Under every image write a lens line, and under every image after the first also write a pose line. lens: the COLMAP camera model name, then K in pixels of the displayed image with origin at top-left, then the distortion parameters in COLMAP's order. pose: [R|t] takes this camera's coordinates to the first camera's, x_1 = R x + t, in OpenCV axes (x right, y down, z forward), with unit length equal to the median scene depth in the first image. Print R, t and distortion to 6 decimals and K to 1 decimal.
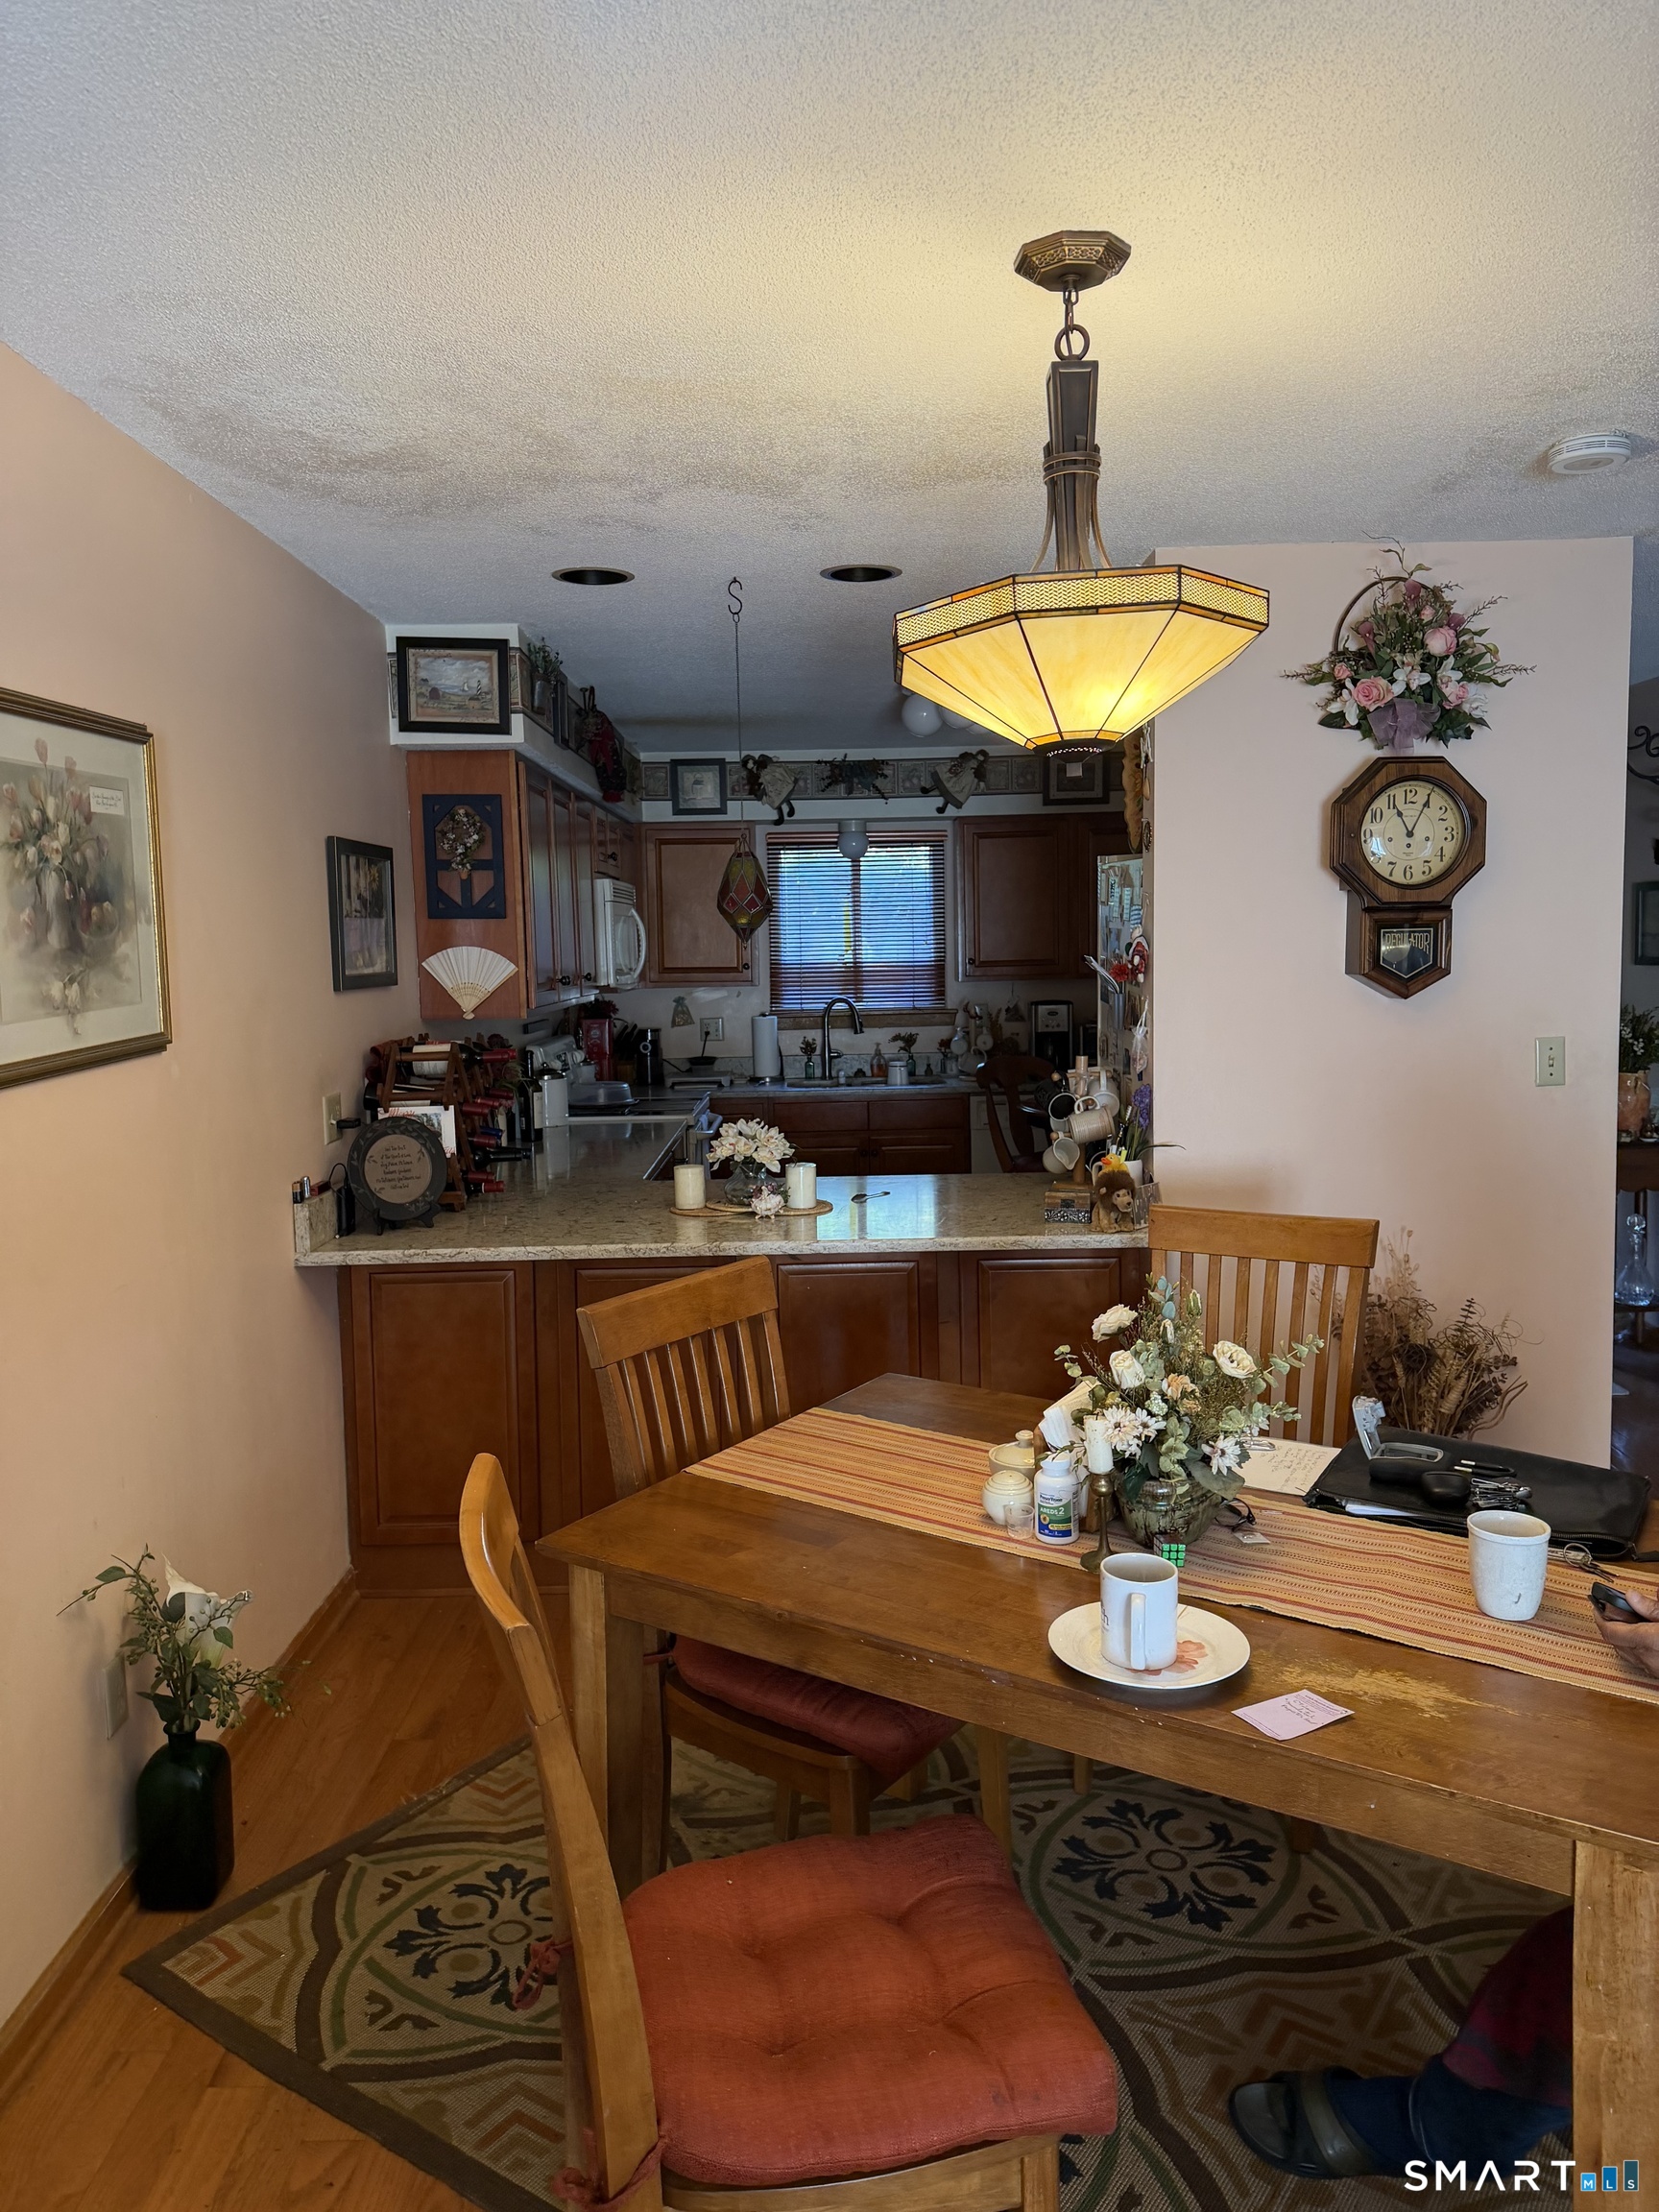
lens RADIAL K [[1573.9, 0, 823.9], [0, 1573.9, 1098.0], [0, 0, 1]] dist [0.053833, -0.057681]
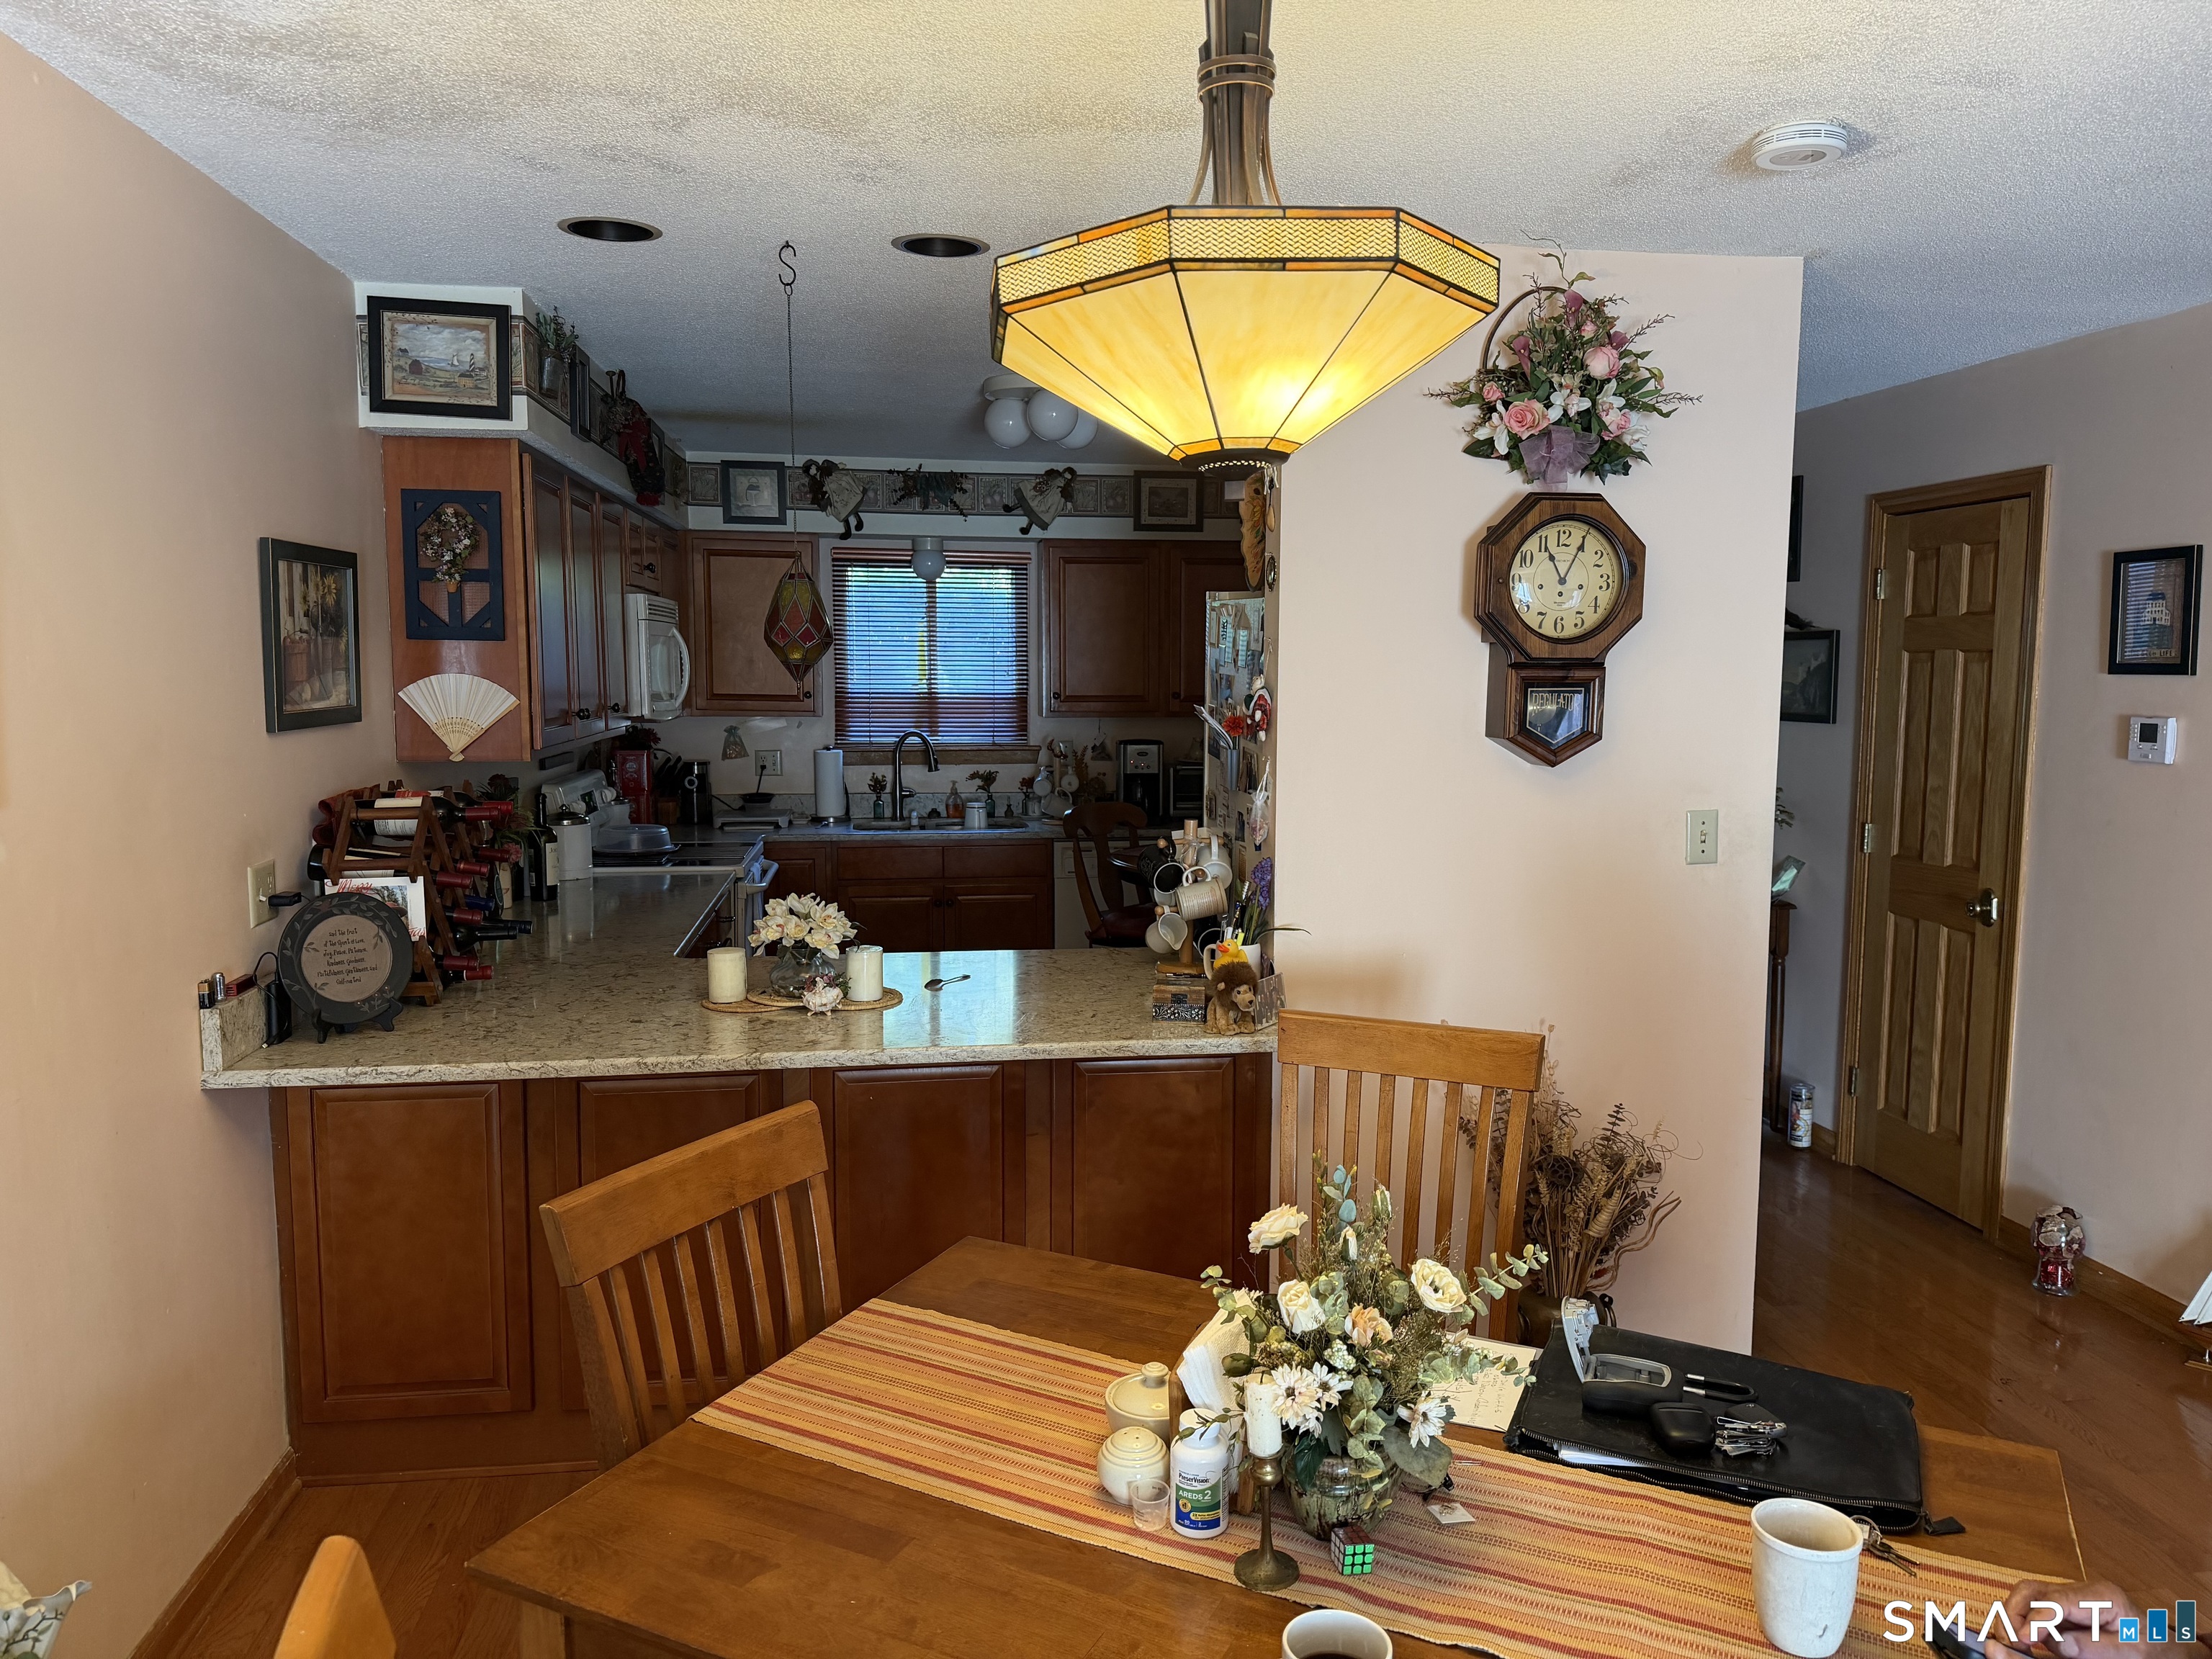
lens RADIAL K [[1573.9, 0, 1125.1], [0, 1573.9, 839.4], [0, 0, 1]] dist [0.053833, -0.057681]
pose [[0.989450, 0.008454, 0.144629, 0.001344], [-0.010565, 0.999848, 0.013838, -0.031458], [-0.144490, -0.015220, 0.989389, 0.158081]]
